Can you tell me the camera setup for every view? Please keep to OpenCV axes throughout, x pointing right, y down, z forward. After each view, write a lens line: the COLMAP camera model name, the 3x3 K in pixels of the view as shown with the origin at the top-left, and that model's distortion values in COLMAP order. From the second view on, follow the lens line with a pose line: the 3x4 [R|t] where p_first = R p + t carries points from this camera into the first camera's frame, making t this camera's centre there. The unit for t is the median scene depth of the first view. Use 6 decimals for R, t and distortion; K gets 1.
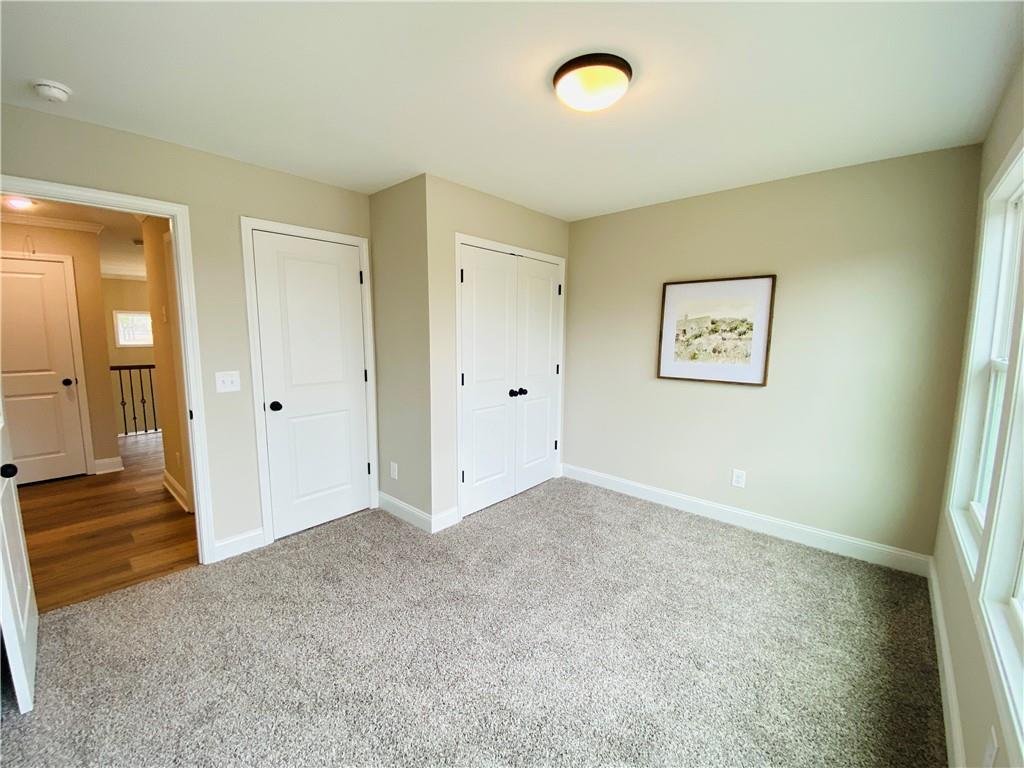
lens RADIAL K [[422.9, 0, 510.2], [0, 422.9, 383.3], [0, 0, 1]] dist [0.003717, -0.001961]
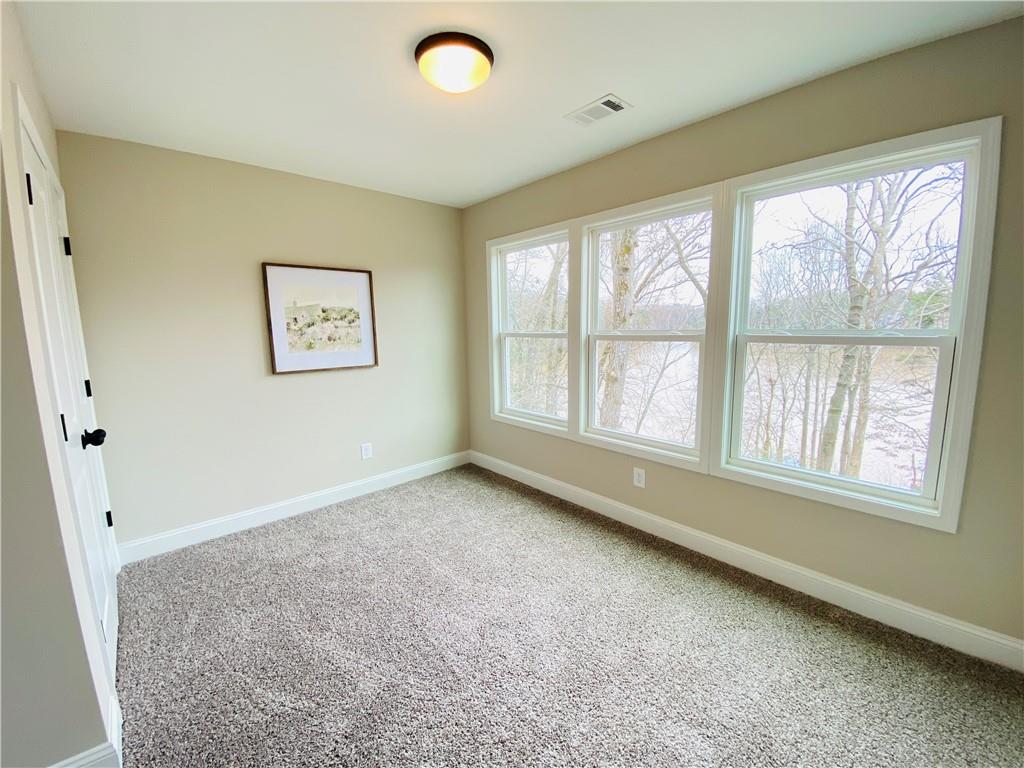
lens RADIAL K [[422.9, 0, 508.9], [0, 422.9, 382.5], [0, 0, 1]] dist [0.003717, -0.001961]
pose [[0.082580, -0.145789, 0.985863, -0.502263], [0.131821, 0.982148, 0.134197, -0.053922], [-0.987828, 0.118876, 0.100324, 0.491994]]
